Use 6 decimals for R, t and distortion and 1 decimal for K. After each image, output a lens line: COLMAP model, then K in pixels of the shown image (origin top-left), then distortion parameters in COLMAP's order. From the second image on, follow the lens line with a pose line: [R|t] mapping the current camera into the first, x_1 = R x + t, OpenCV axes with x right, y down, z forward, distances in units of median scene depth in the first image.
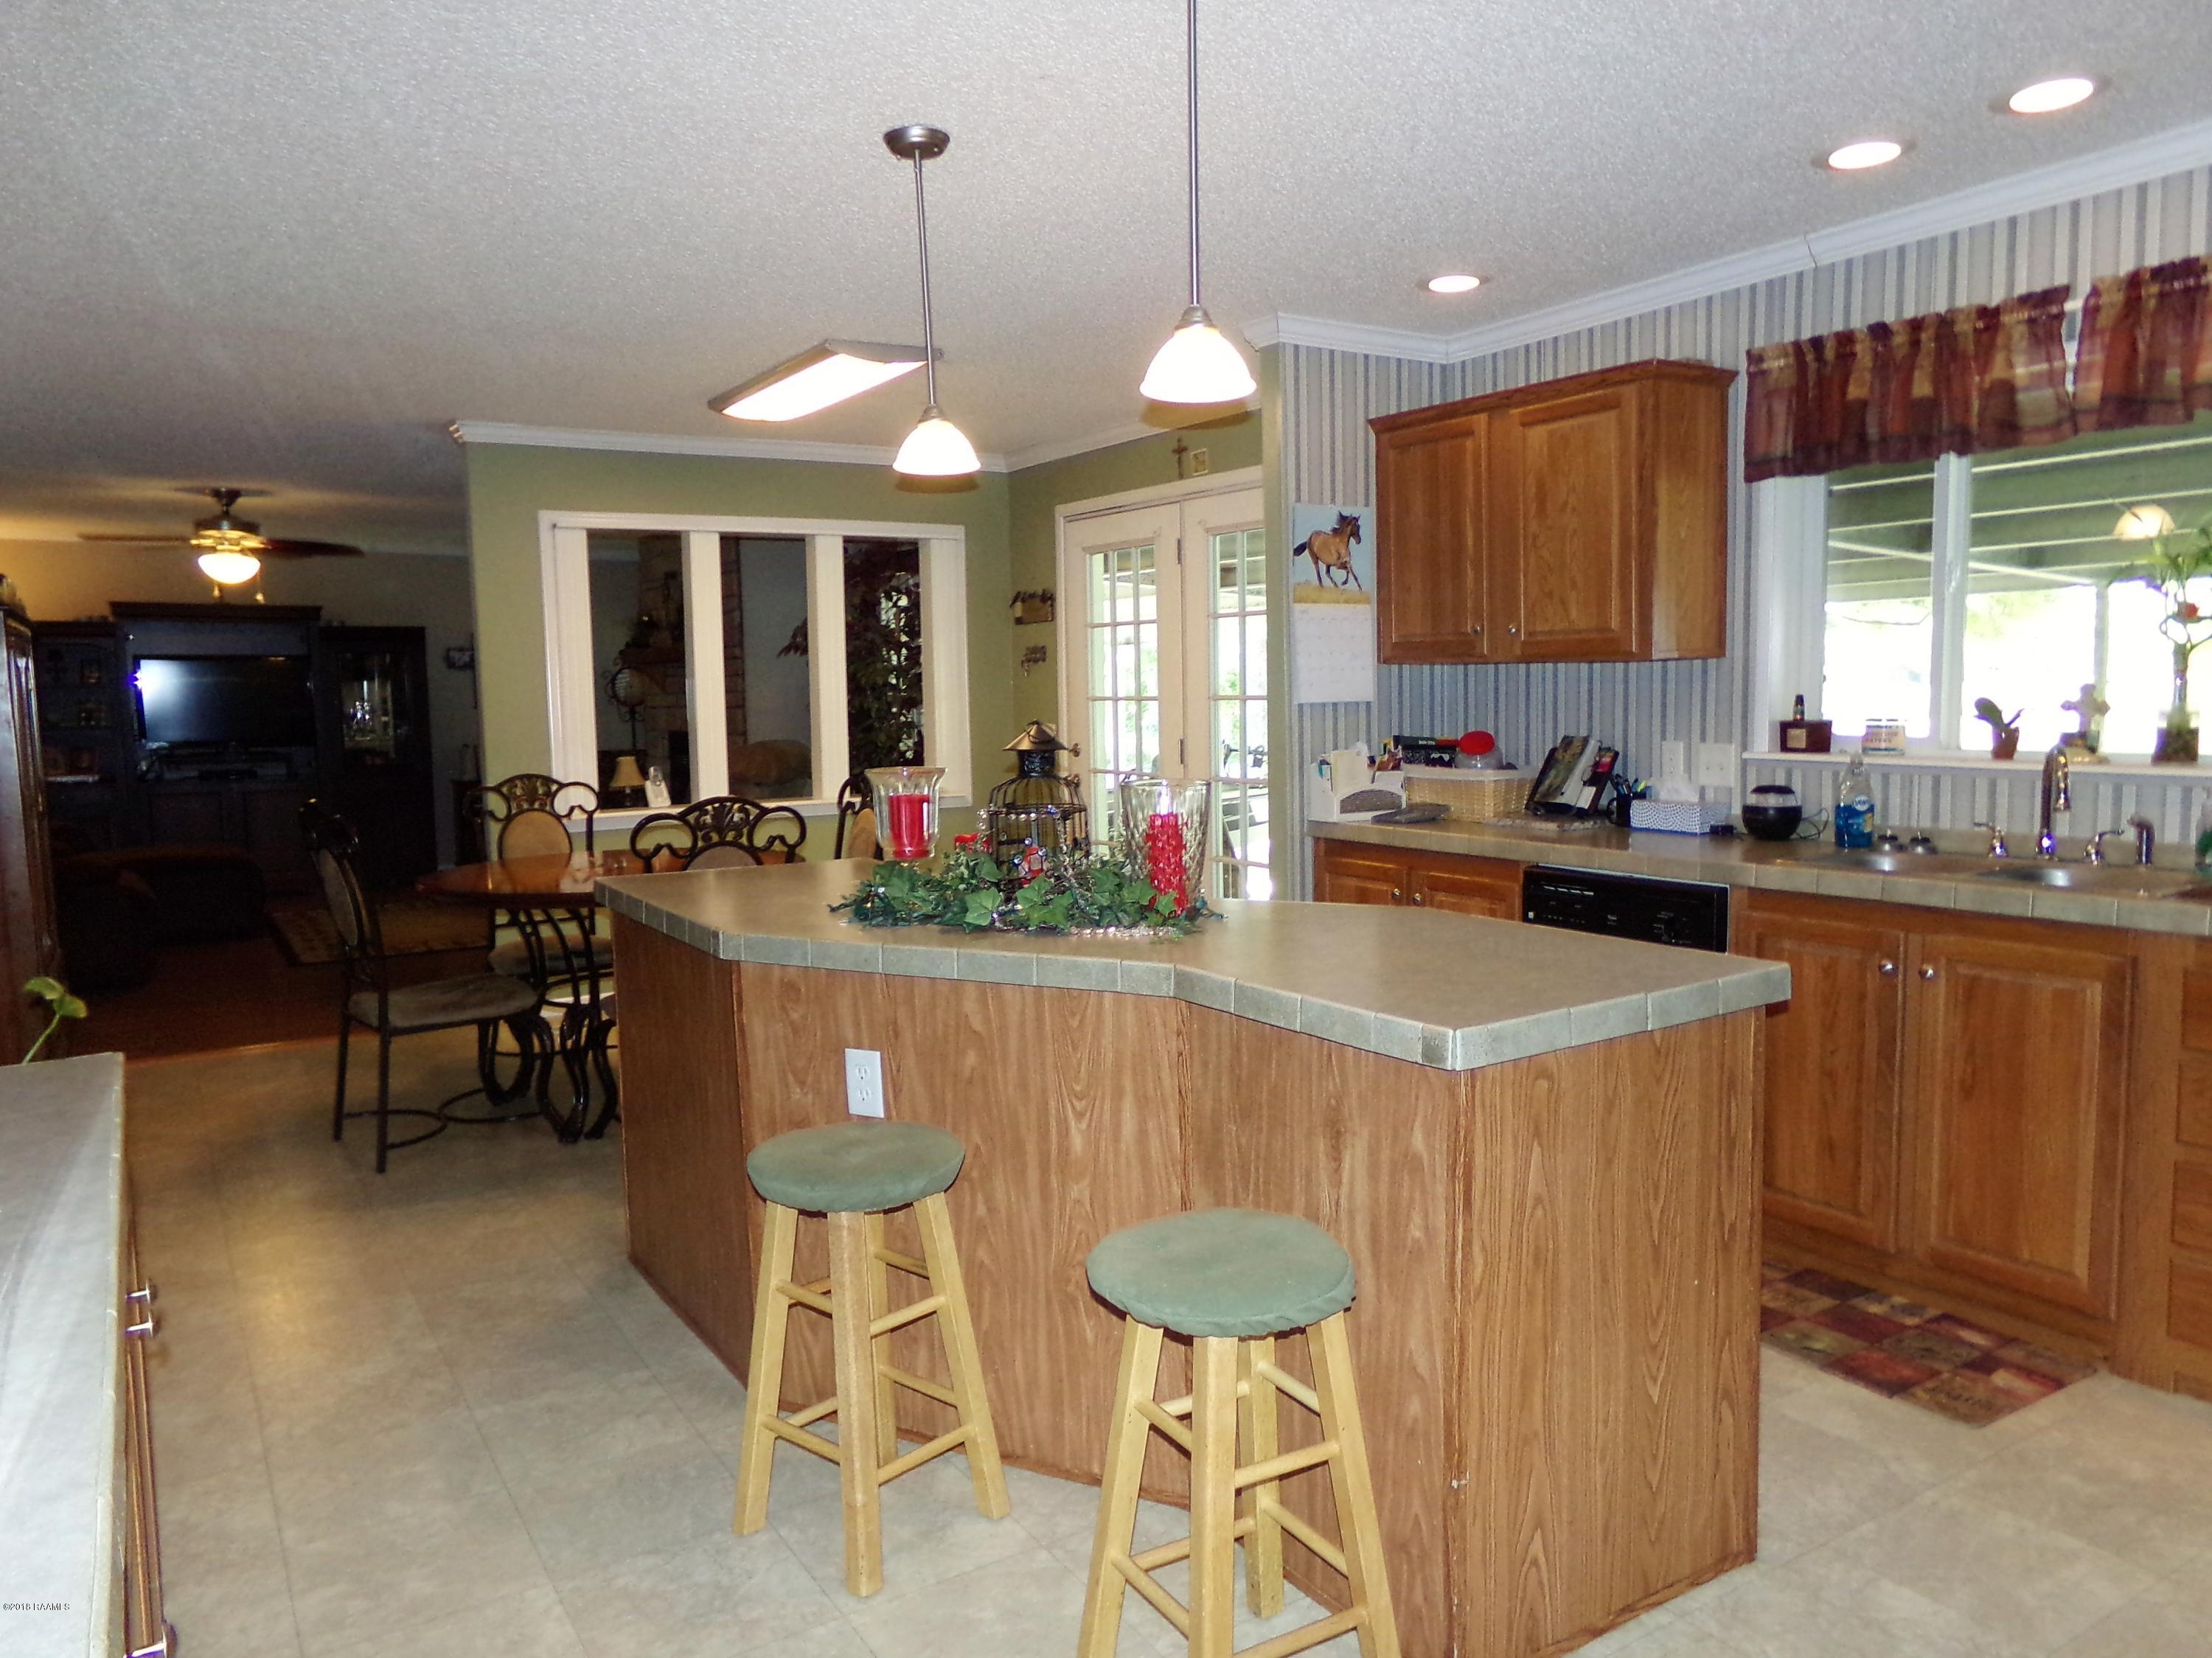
lens RADIAL K [[1571.7, 0, 1113.8], [0, 1571.7, 825.2], [0, 0, 1]] dist [-0.009095, 0.000584]
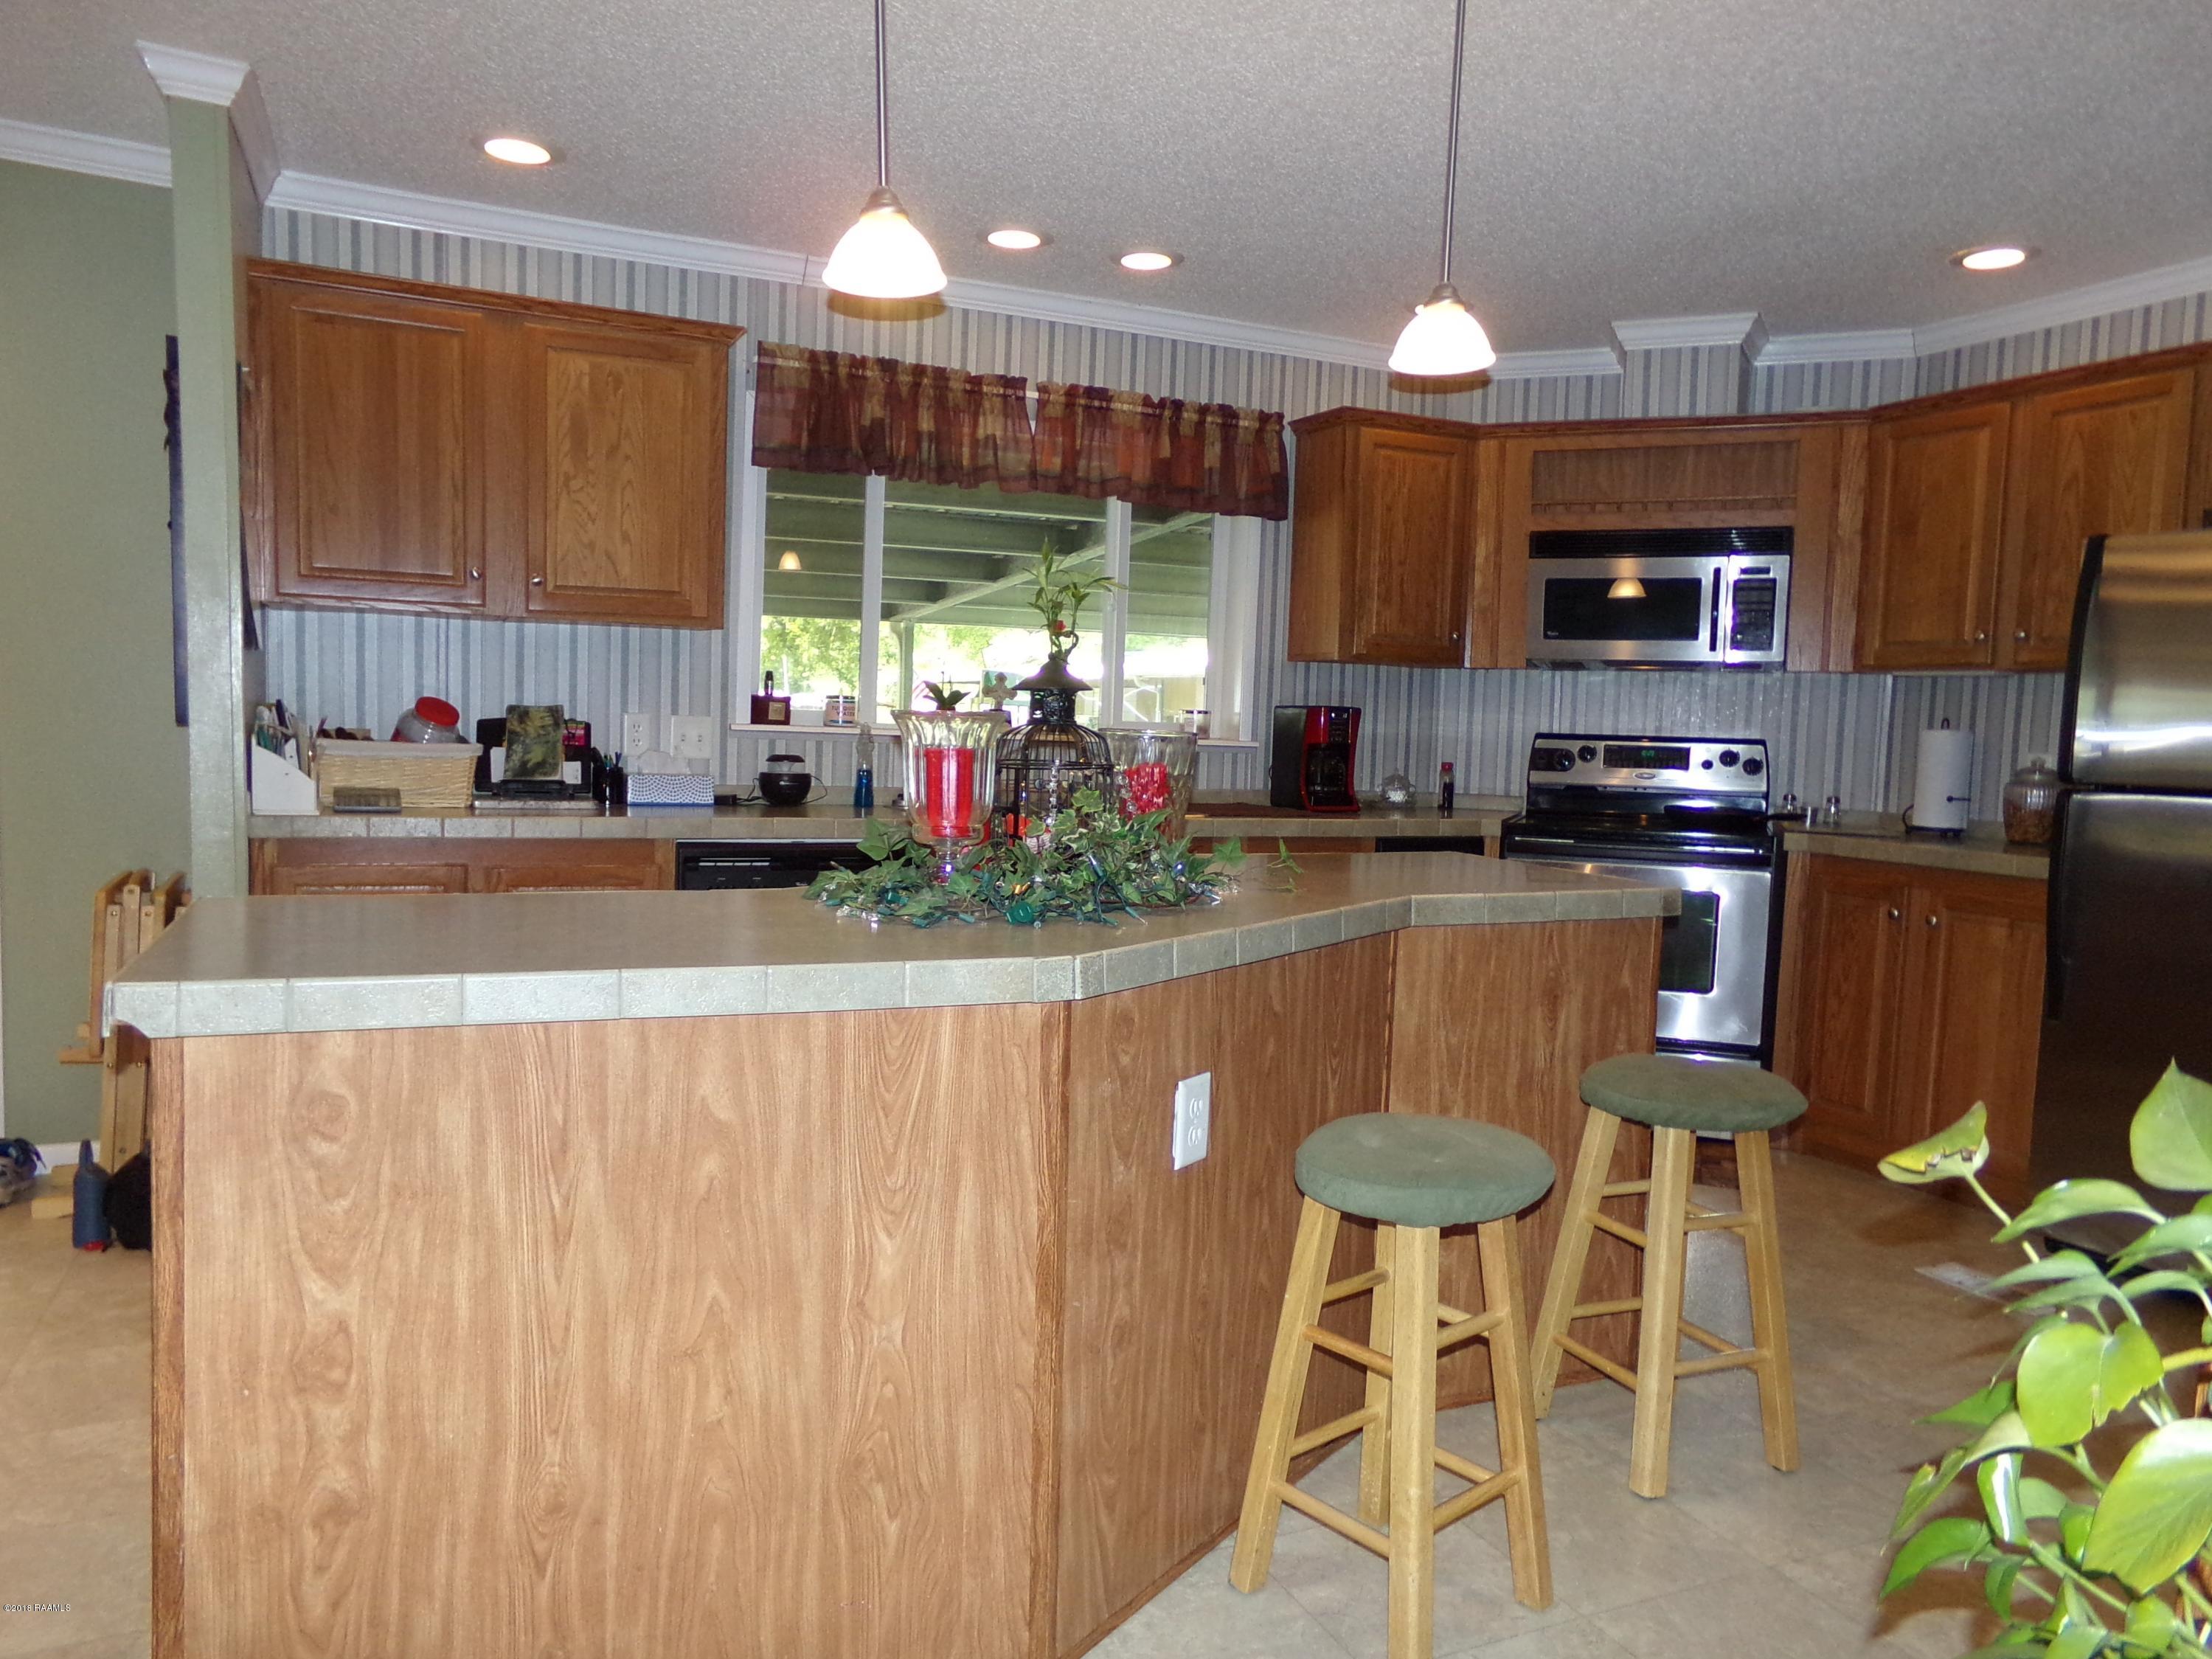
lens RADIAL K [[1572.0, 0, 1115.4], [0, 1572.0, 838.0], [0, 0, 1]] dist [-0.009095, 0.000584]
pose [[0.124146, -0.053810, 0.990804, -0.695744], [0.054882, 0.997372, 0.047291, -0.007700], [-0.990745, 0.048507, 0.126773, 0.715265]]
